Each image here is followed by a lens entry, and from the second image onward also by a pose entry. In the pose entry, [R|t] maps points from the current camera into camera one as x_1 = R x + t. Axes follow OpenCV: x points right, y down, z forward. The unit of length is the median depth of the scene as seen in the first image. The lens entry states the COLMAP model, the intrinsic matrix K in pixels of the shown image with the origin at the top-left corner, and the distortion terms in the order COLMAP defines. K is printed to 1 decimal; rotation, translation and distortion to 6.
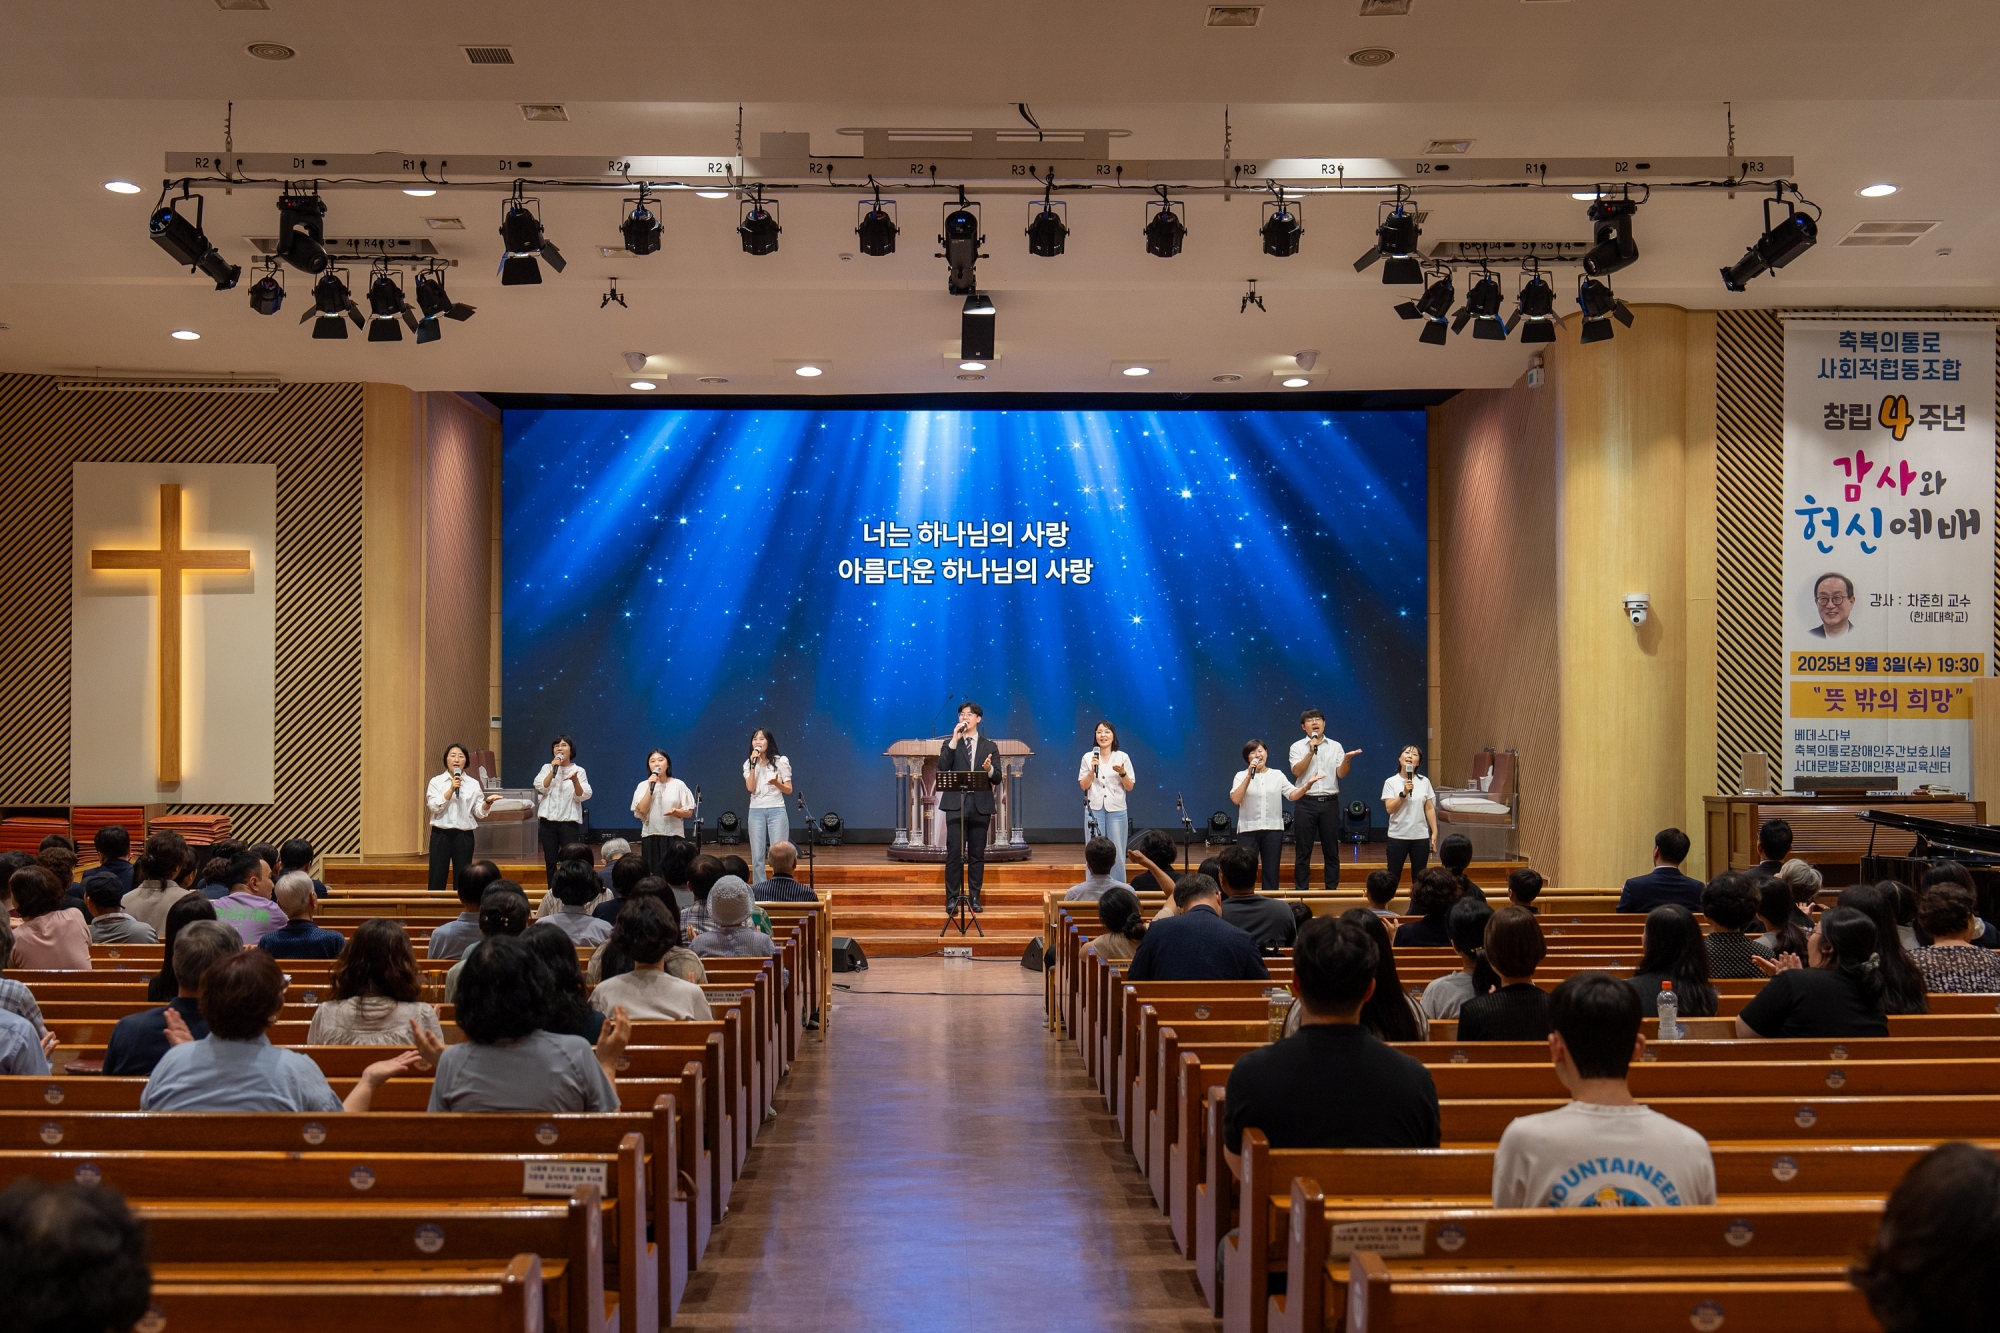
lens RADIAL K [[2576.2, 0, 983.0], [0, 2576.2, 676.3], [0, 0, 1]] dist [0.027165, 0.008944]
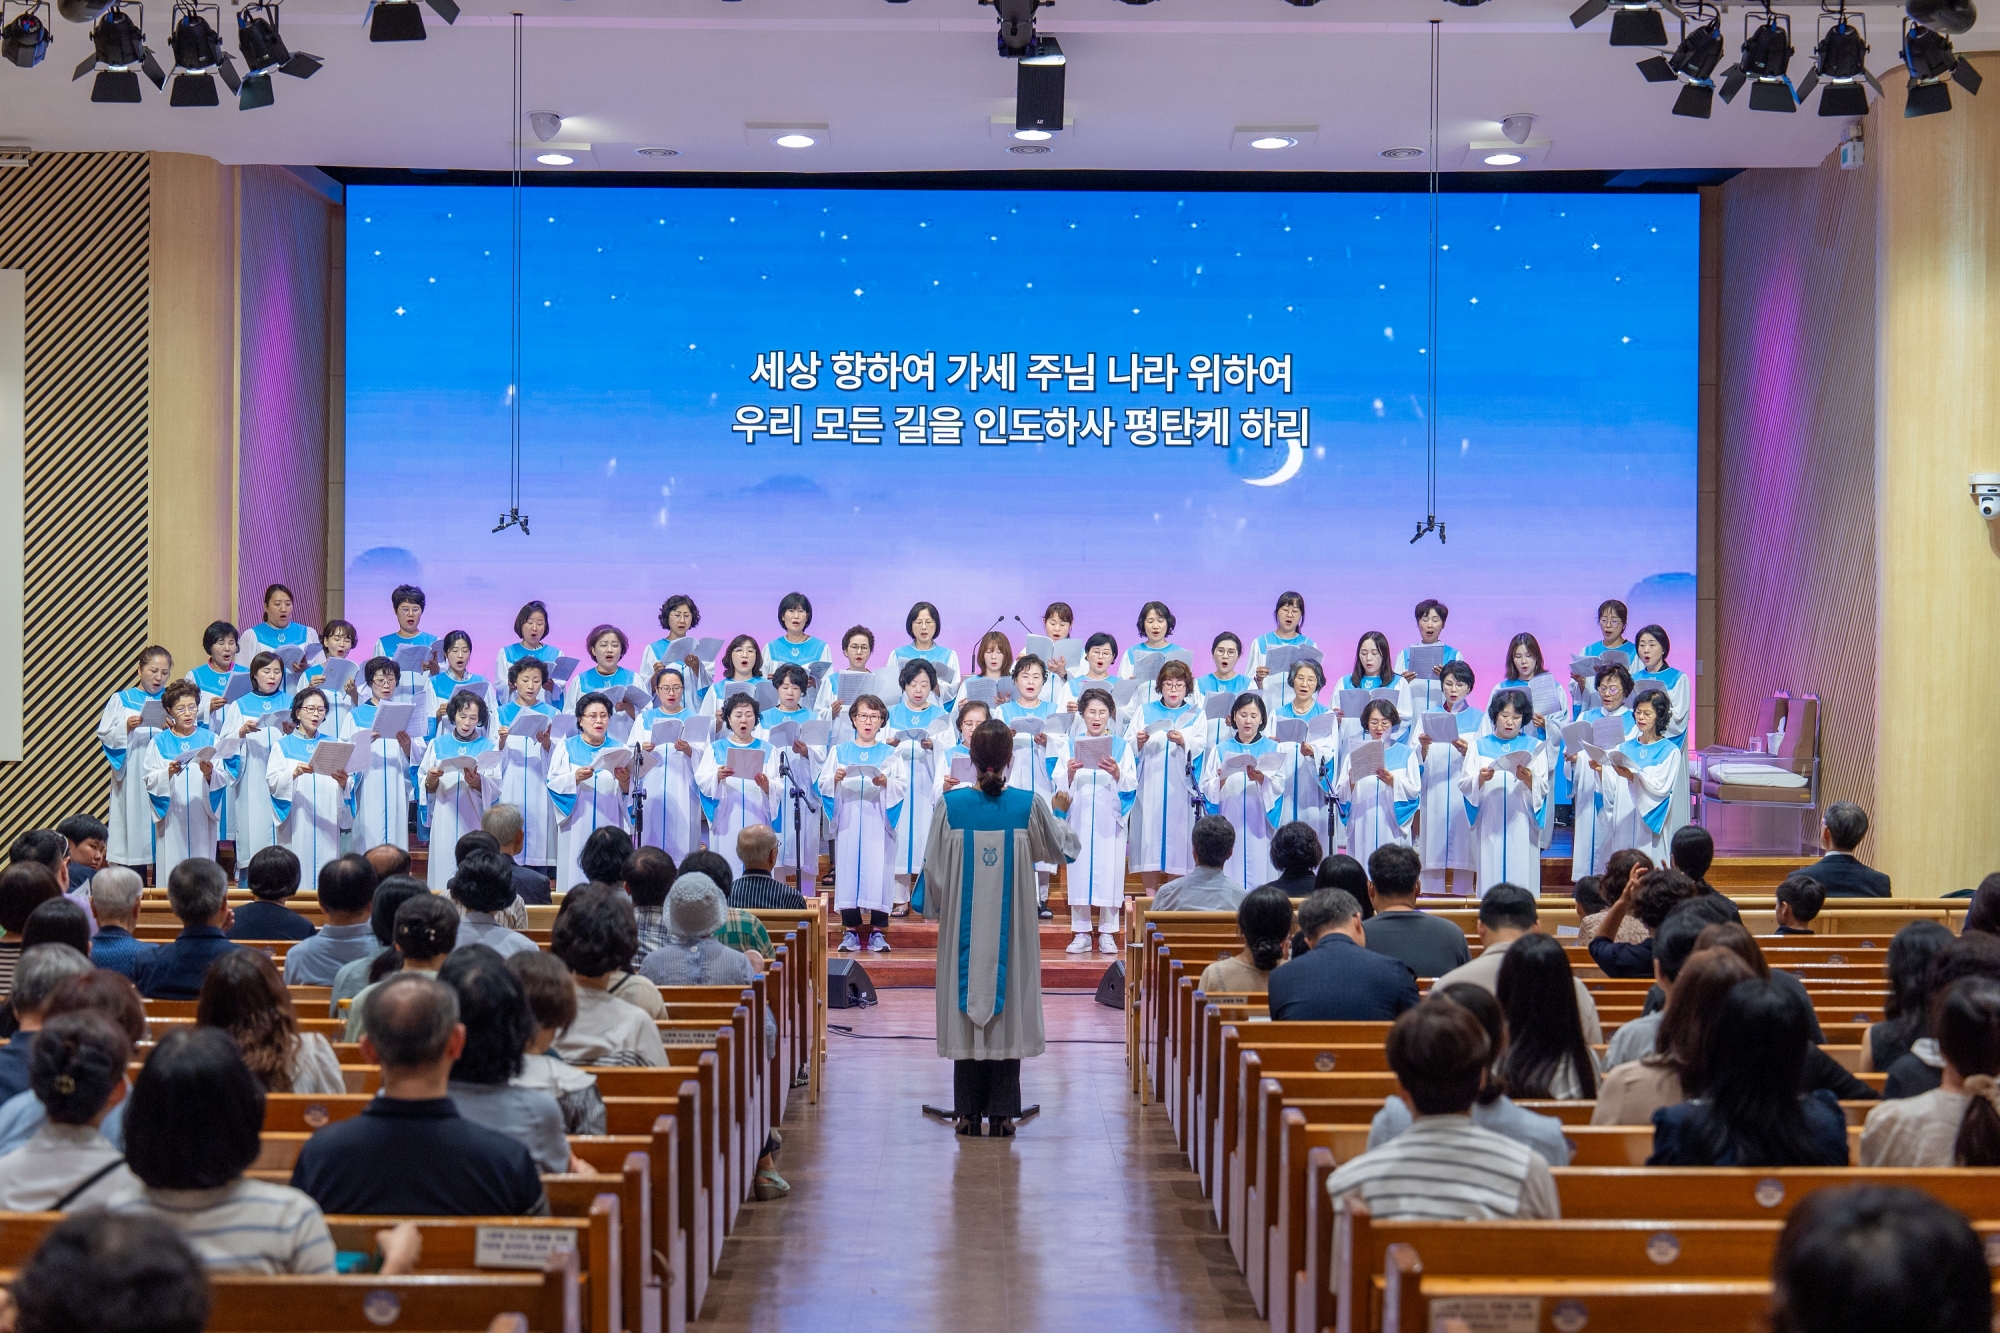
lens RADIAL K [[3981.0, 0, 1000.0], [0, 3981.0, 666.5], [0, 0, 1]] dist [0.066633, -0.124473]
pose [[0.999899, 0.006754, -0.012480, 0.001606], [-0.006407, 0.999596, 0.027690, -0.008001], [0.012662, -0.027607, 0.999539, -0.075565]]
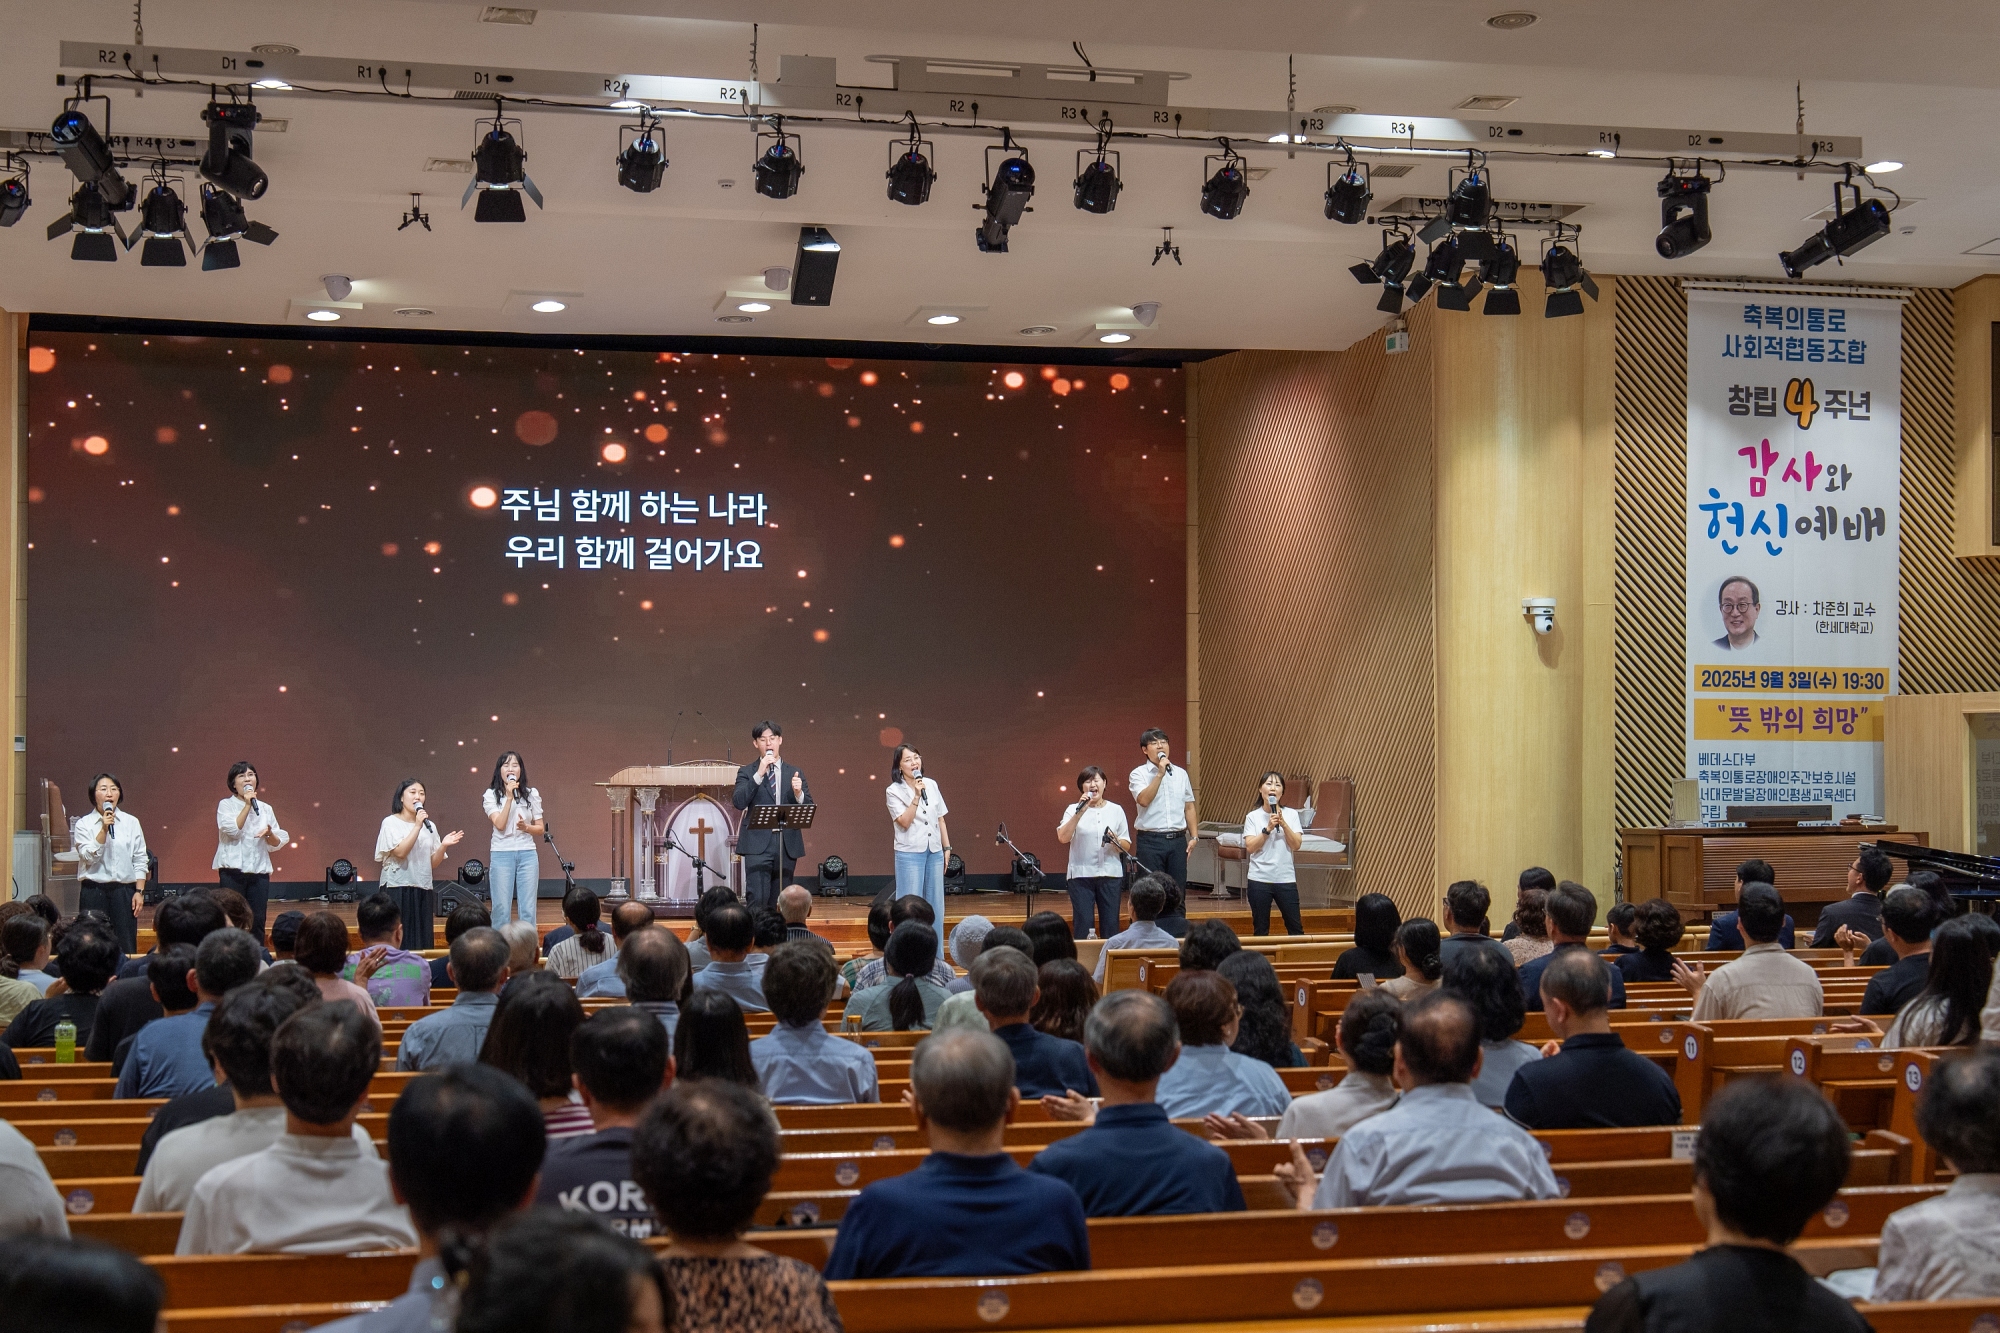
lens RADIAL K [[3562.0, 0, 1038.5], [0, 3562.0, 654.1], [0, 0, 1]] dist [0.047165, -0.071315]
pose [[0.962671, 0.006925, 0.270585, -0.234922], [-0.005154, 0.999960, -0.007255, -0.003262], [-0.270624, 0.005590, 0.962669, -0.114992]]
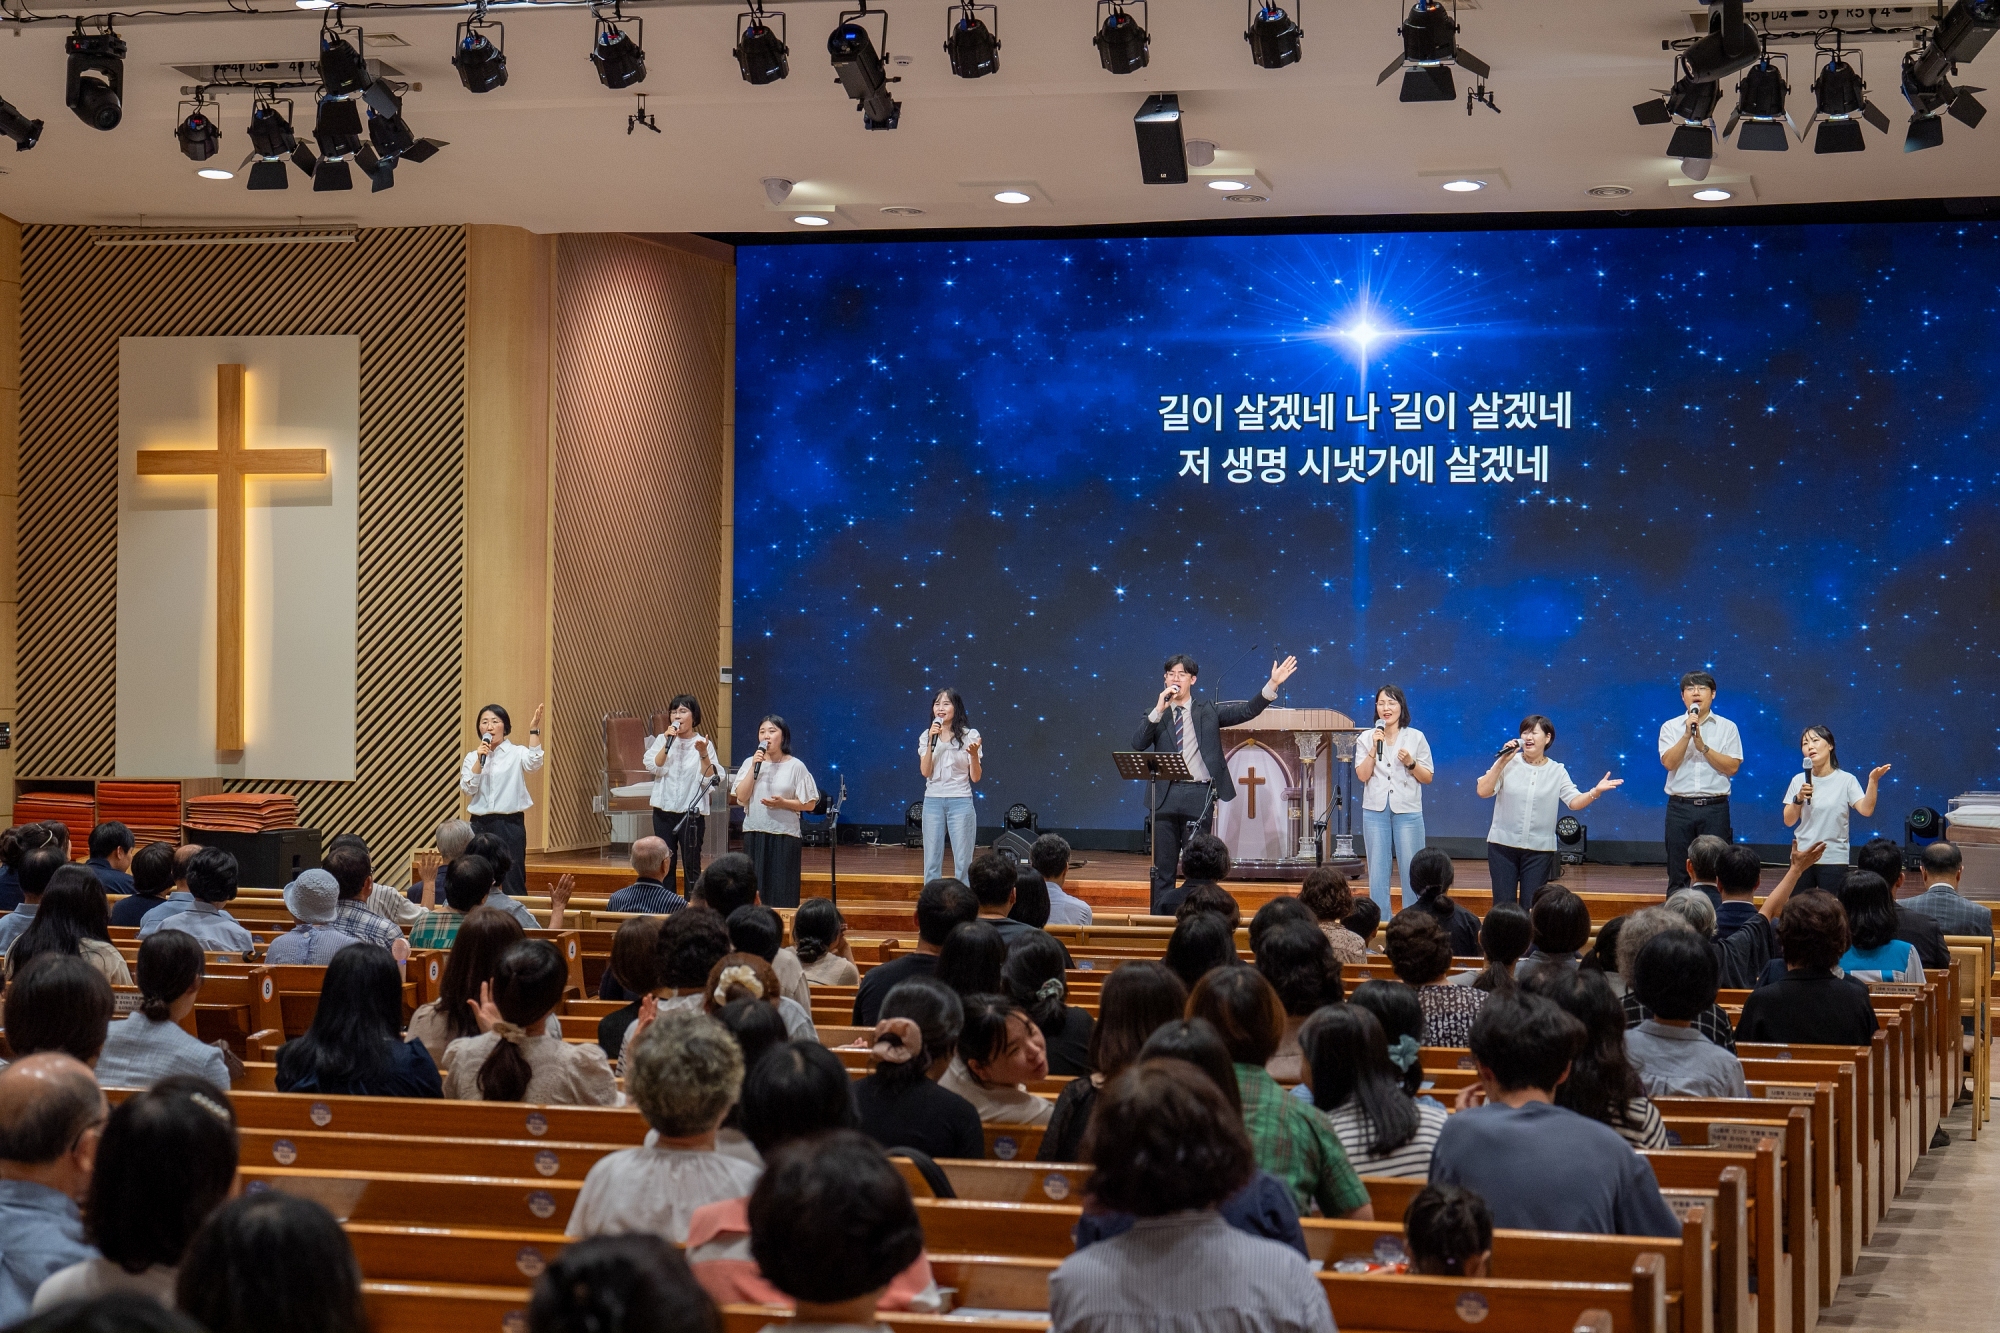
lens RADIAL K [[4138.1, 0, 1000.0], [0, 4138.1, 666.5], [0, 0, 1]] dist [-0.036710, 0.078052]
pose [[0.957931, 0.008922, -0.286861, 0.281303], [-0.003983, 0.999834, 0.017794, -0.007644], [0.286972, -0.015903, 0.957807, -0.124708]]
